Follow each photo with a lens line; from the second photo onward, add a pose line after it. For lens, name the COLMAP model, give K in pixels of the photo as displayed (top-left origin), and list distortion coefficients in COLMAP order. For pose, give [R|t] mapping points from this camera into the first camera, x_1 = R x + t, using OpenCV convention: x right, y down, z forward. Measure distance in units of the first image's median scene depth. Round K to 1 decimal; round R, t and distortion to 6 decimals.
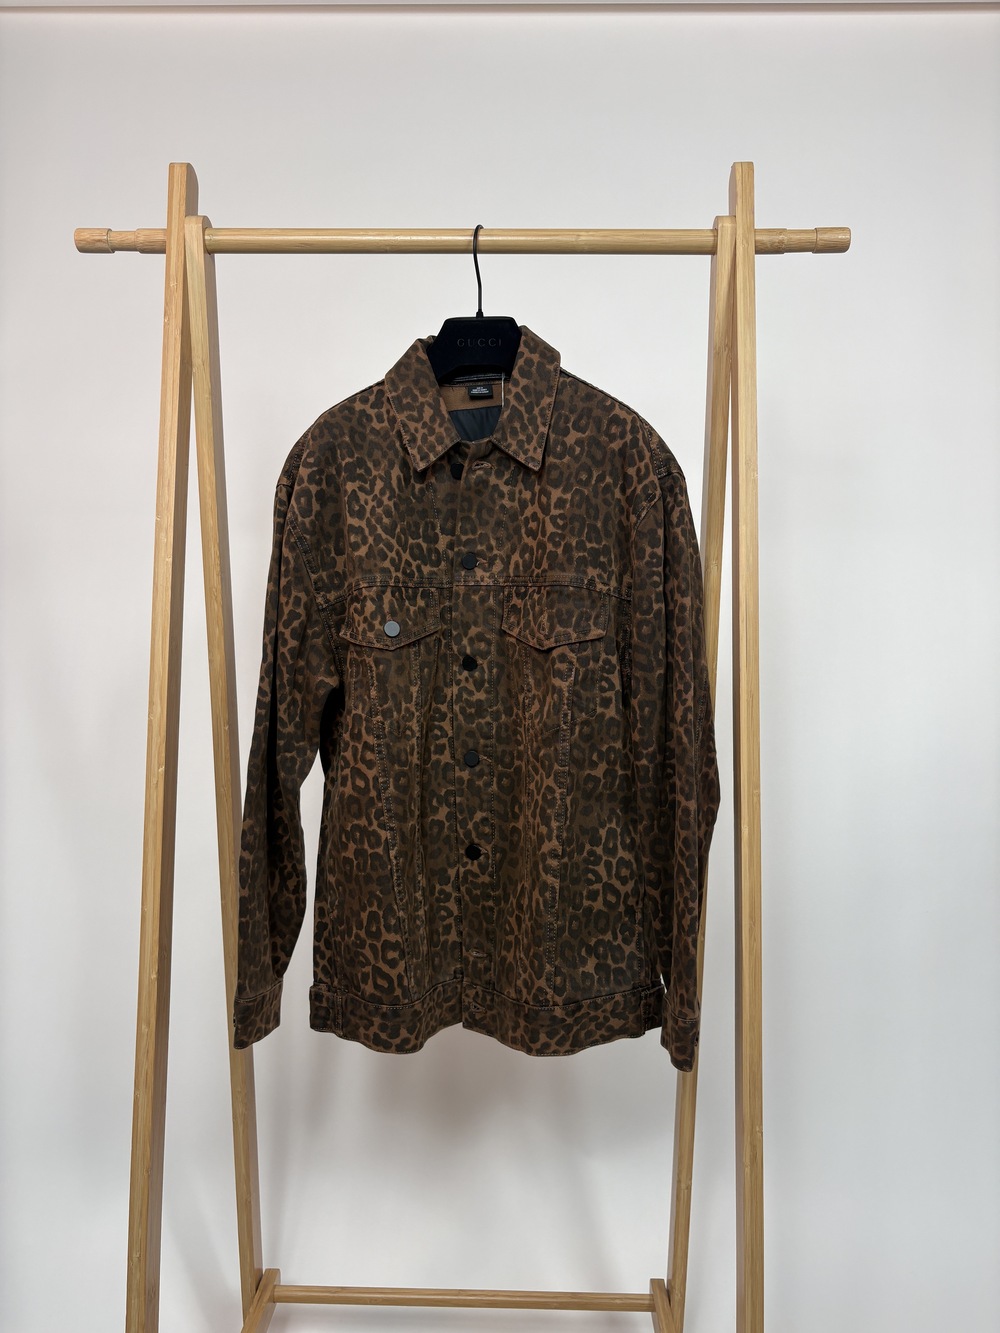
lens RADIAL K [[1014.3, 0, 495.2], [0, 1014.3, 671.0], [0, 0, 1]] dist [0.008548, -0.000953]
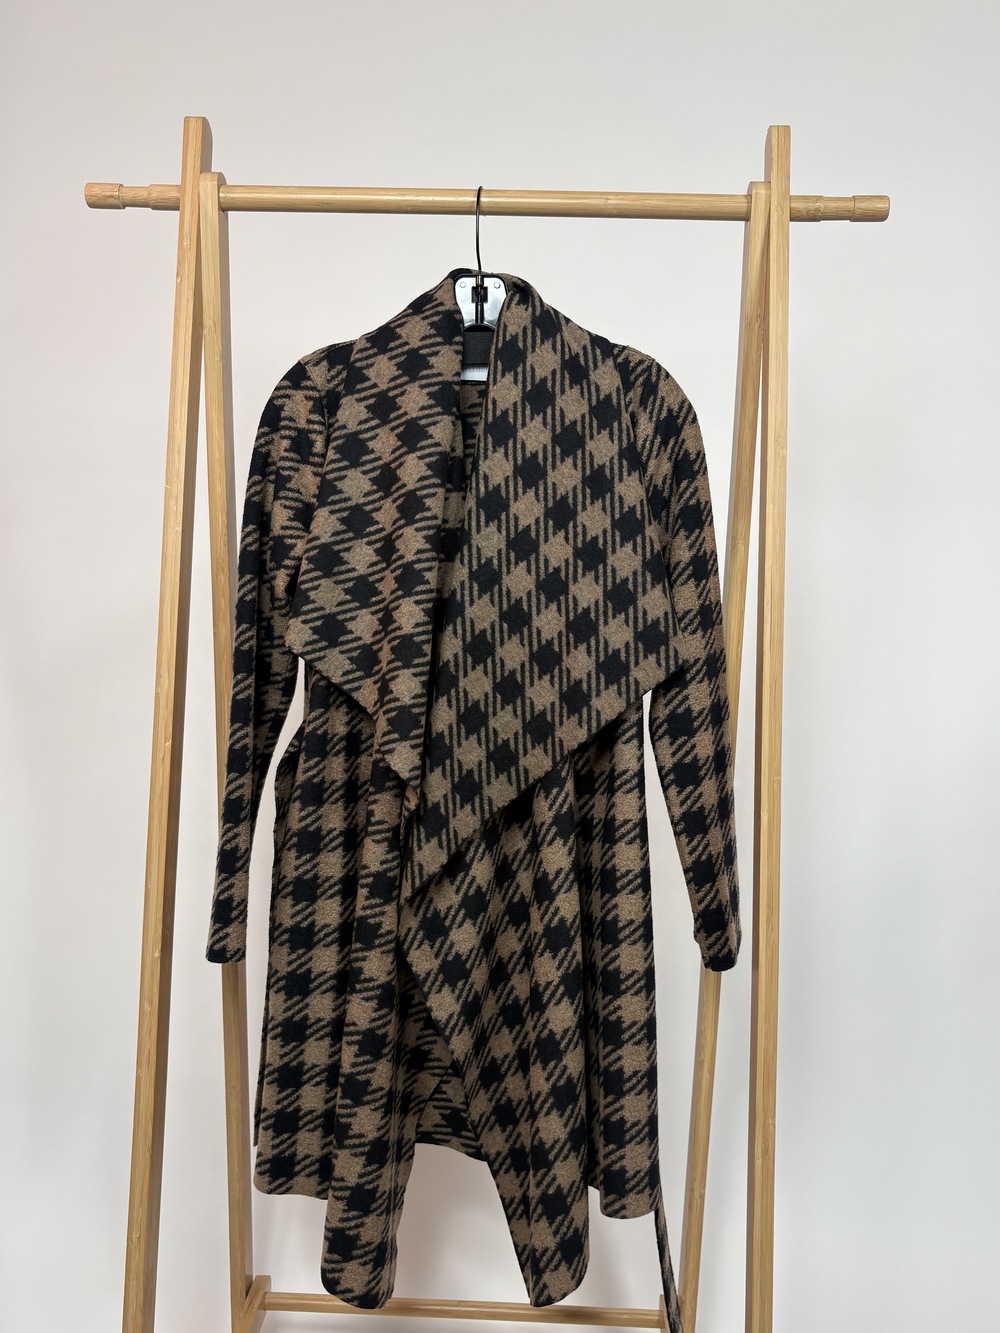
lens RADIAL K [[1180.9, 0, 496.8], [0, 1180.9, 671.8], [0, 0, 1]] dist [0.004781, 0.017227]
pose [[0.999796, 0.019647, -0.004750, -0.008227], [-0.019594, 0.999748, 0.010947, 0.008712], [0.004964, -0.010851, 0.999929, -0.126626]]
